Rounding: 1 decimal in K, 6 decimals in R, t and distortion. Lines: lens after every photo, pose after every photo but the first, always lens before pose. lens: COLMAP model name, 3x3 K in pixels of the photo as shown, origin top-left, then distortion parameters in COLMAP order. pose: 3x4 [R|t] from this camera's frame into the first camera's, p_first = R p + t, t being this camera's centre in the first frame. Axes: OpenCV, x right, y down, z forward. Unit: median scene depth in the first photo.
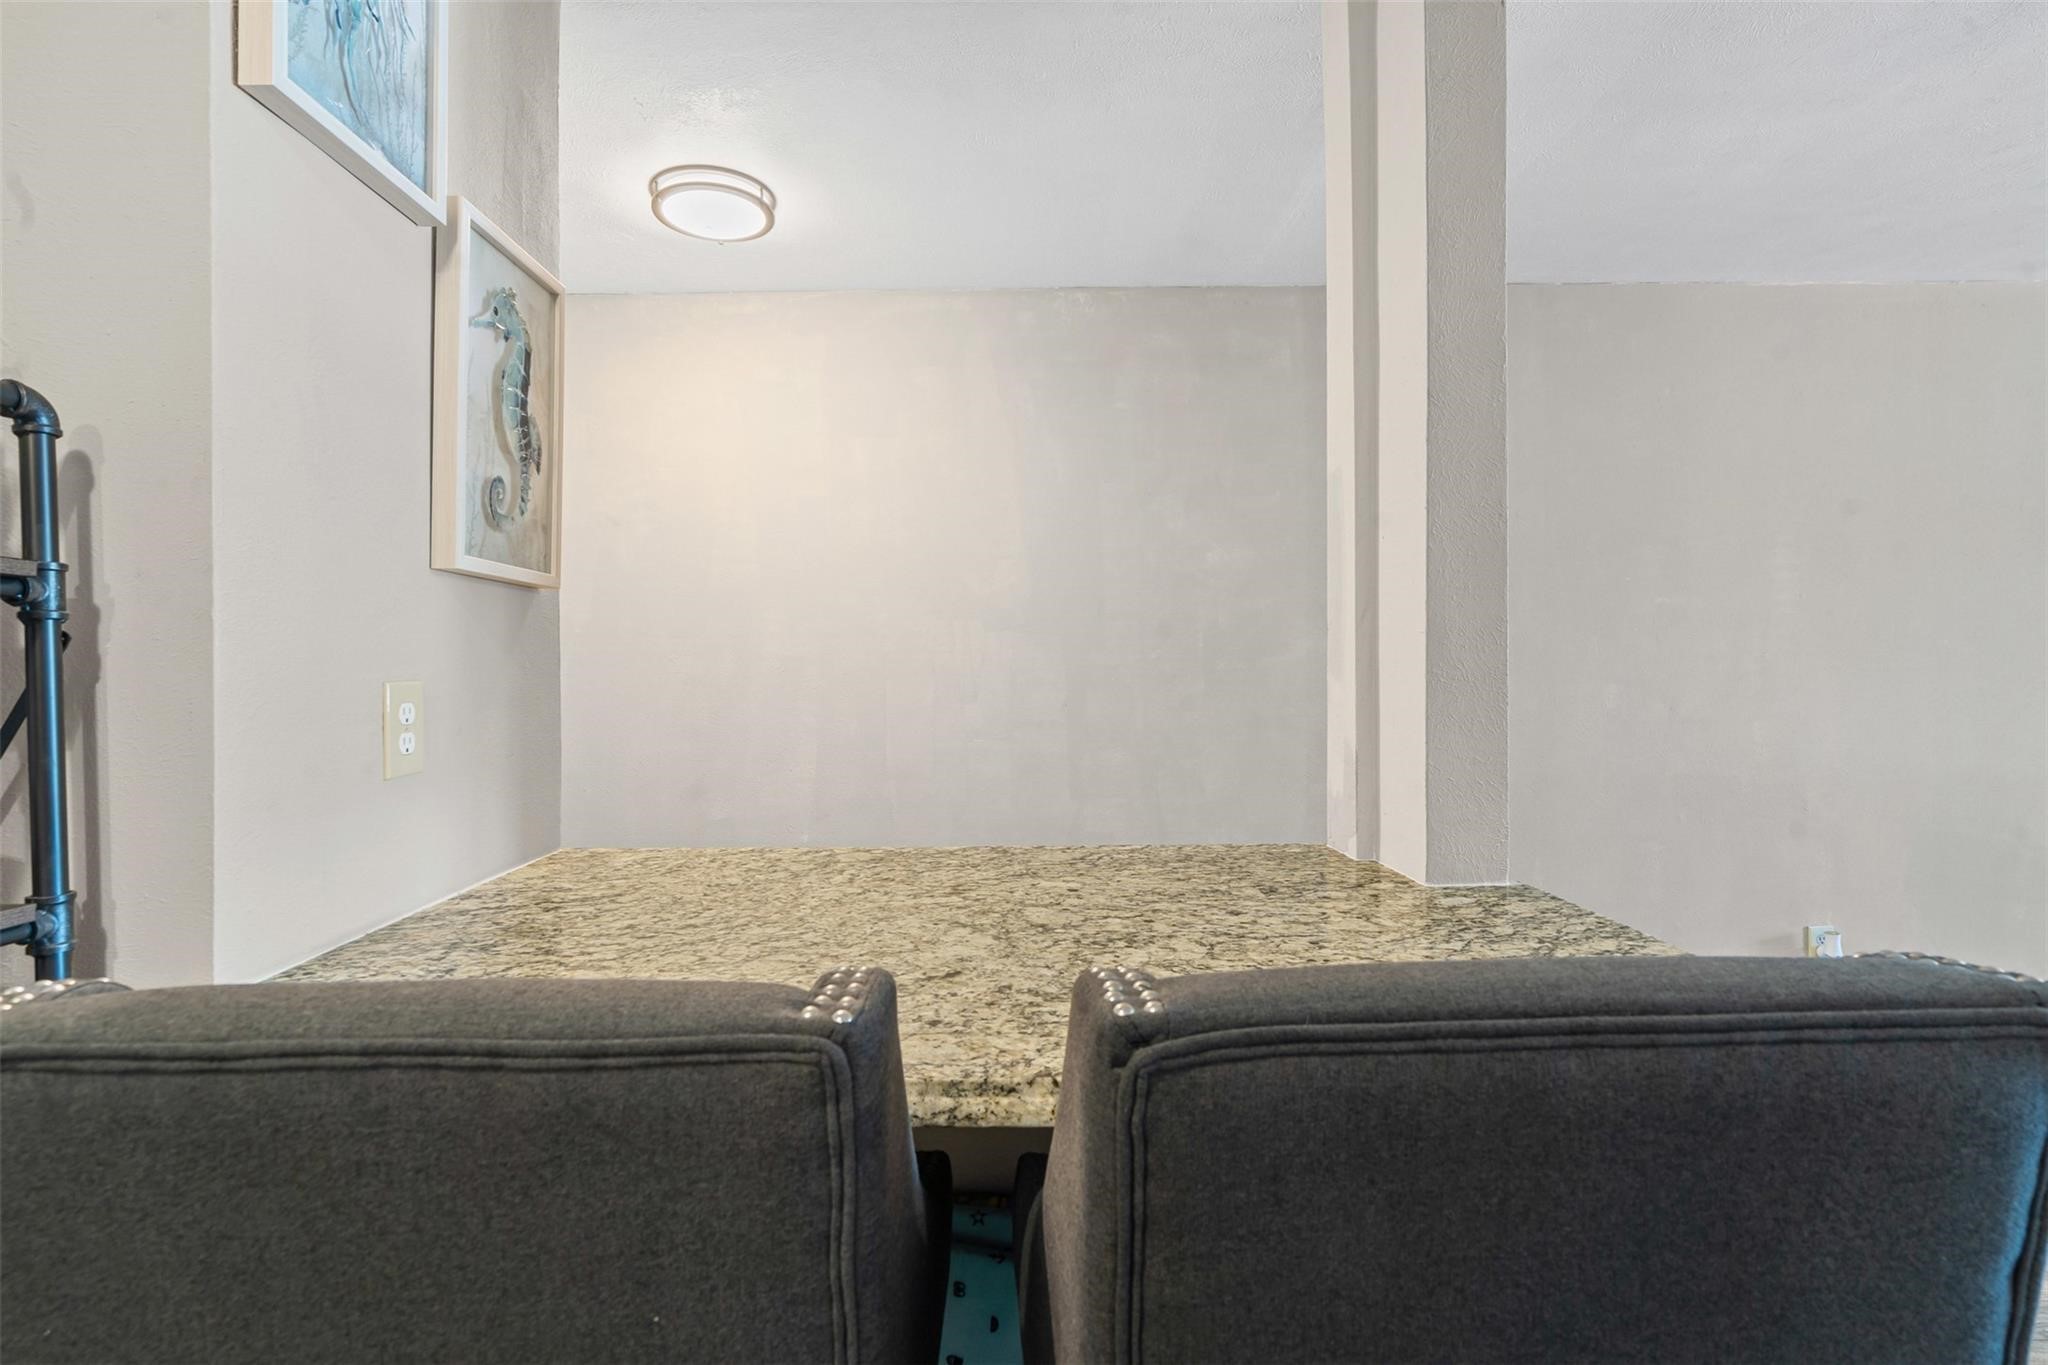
lens RADIAL K [[932.9, 0, 1019.9], [0, 932.9, 654.8], [0, 0, 1]] dist [0.000709, 0.000656]
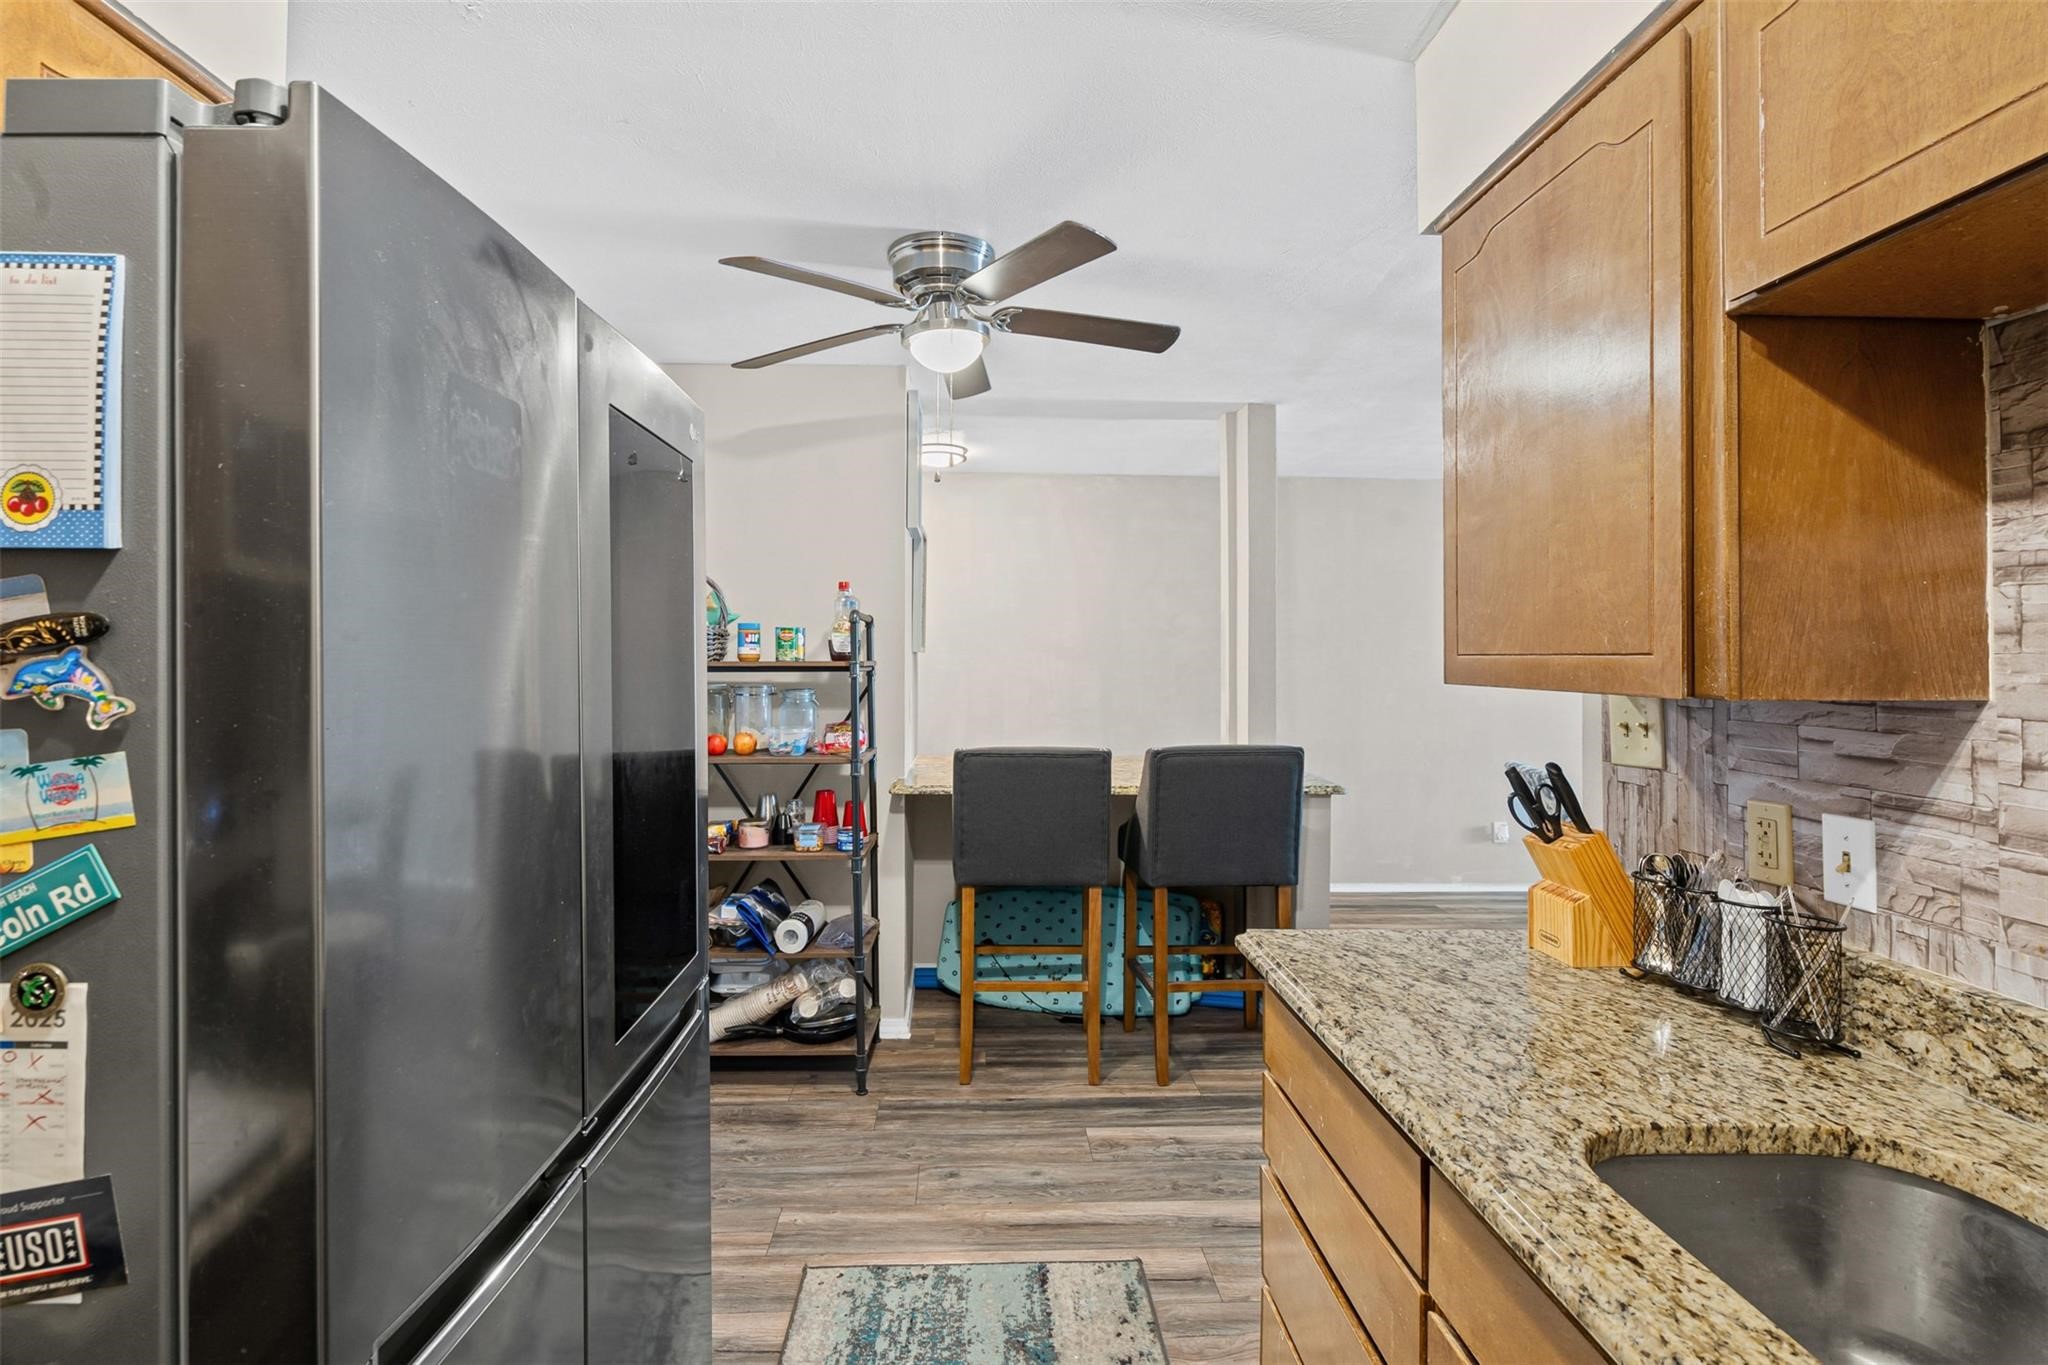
lens RADIAL K [[943.9, 0, 1000.3], [0, 943.9, 654.0], [0, 0, 1]] dist [-0.001826, -0.000470]
pose [[0.999713, 0.012963, 0.020138, -0.380916], [-0.013043, 0.999908, 0.003819, -0.084889], [-0.020086, -0.004081, 0.999790, -1.779666]]
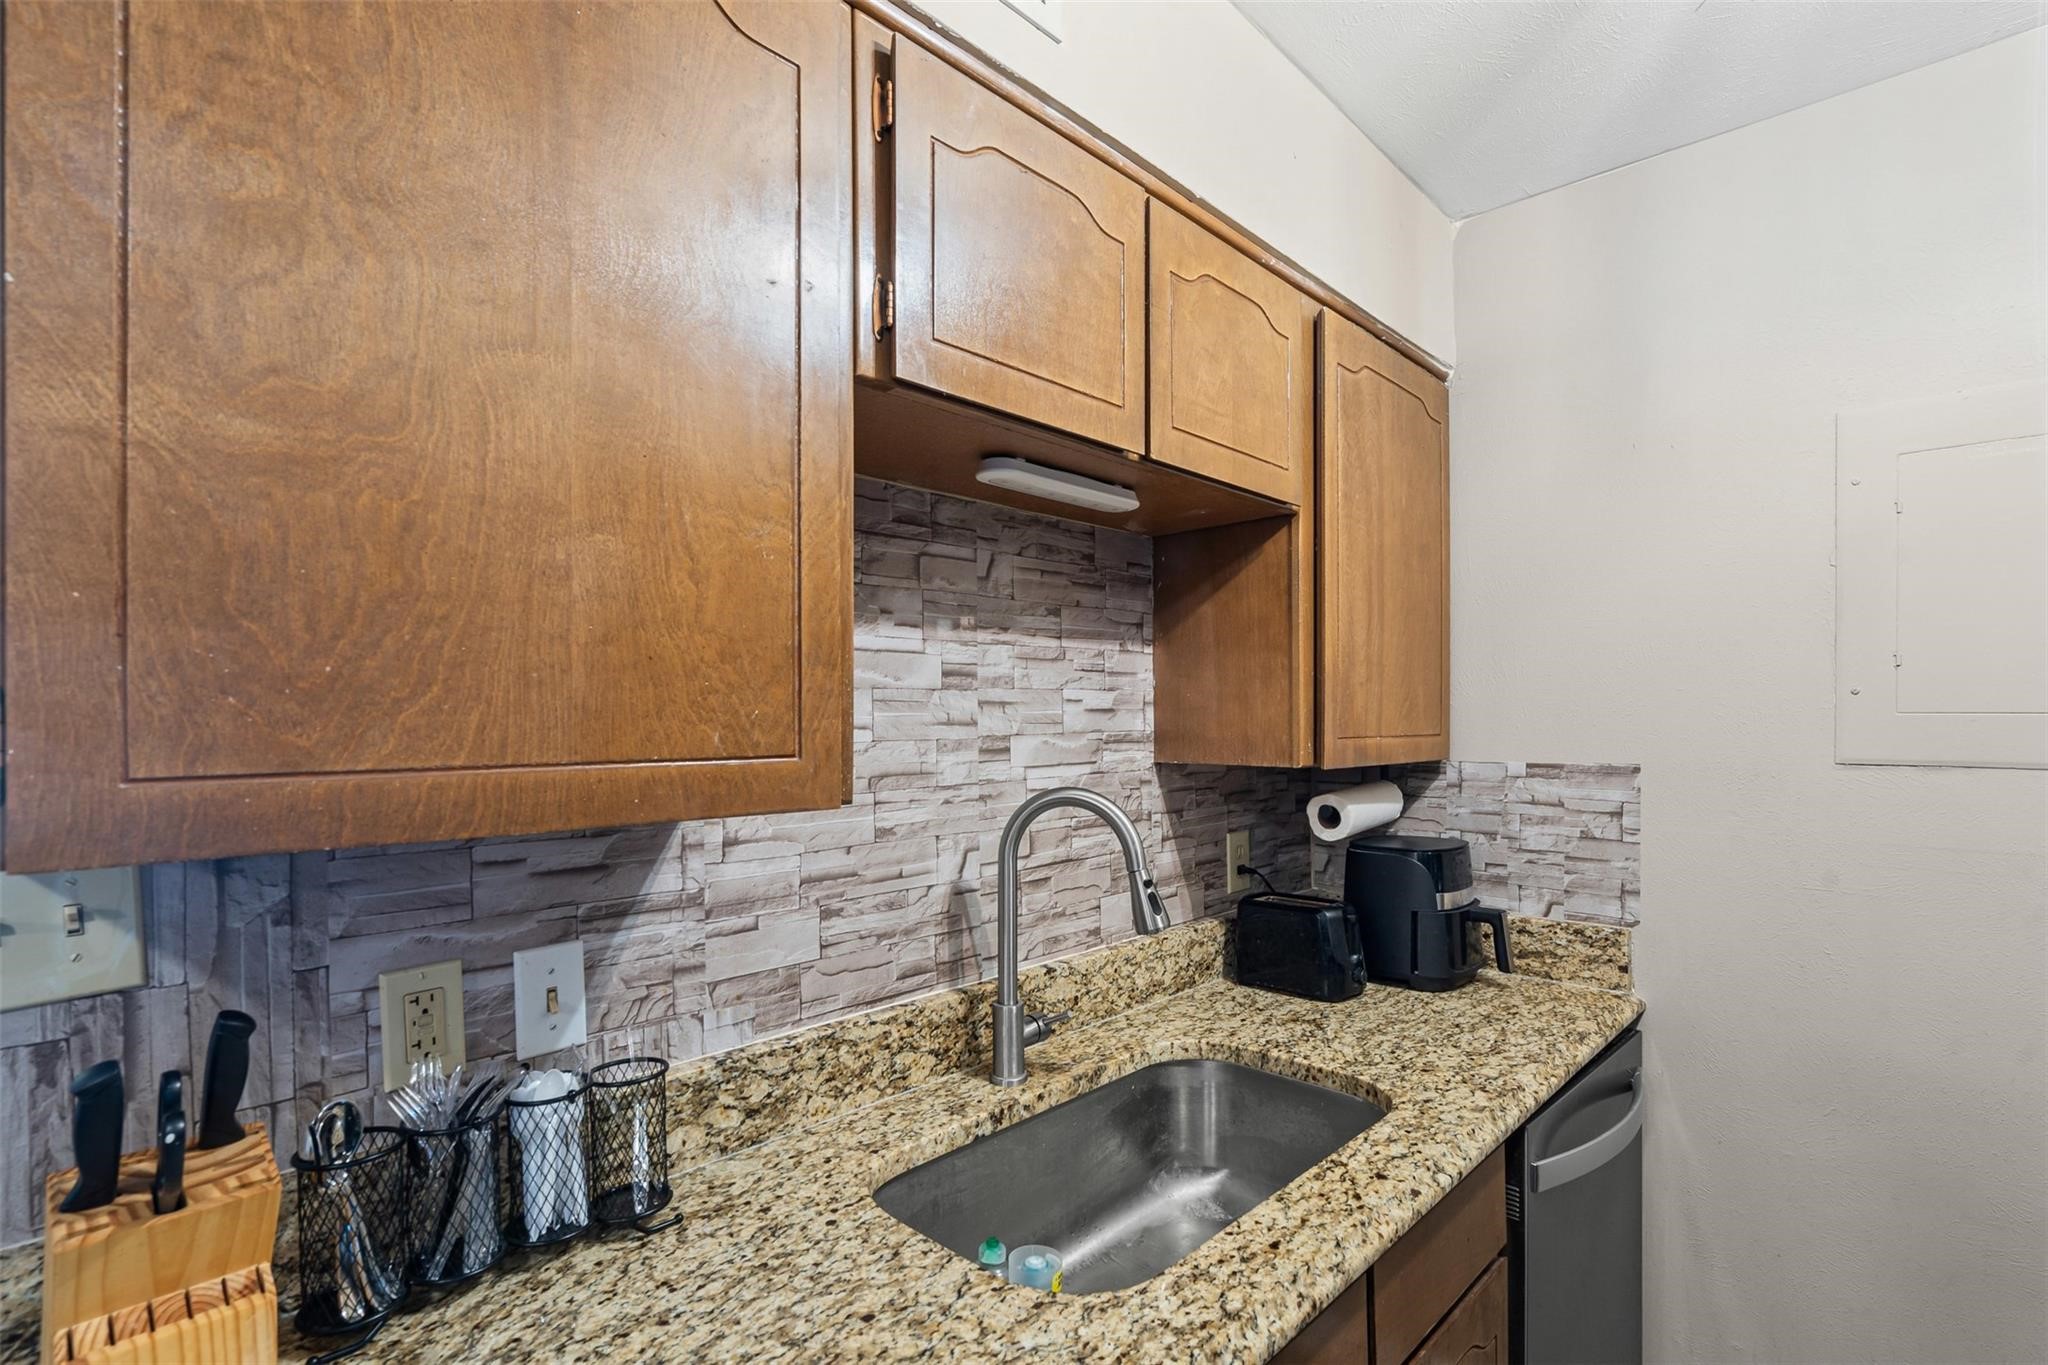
lens RADIAL K [[969.5, 0, 1025.7], [0, 969.5, 716.1], [0, 0, 1]] dist [-0.004024, 0.000832]
pose [[-0.711447, 0.012244, 0.702634, -0.363957], [0.005846, 0.999917, -0.011505, -0.105854], [-0.702716, -0.004077, -0.711459, -0.696904]]
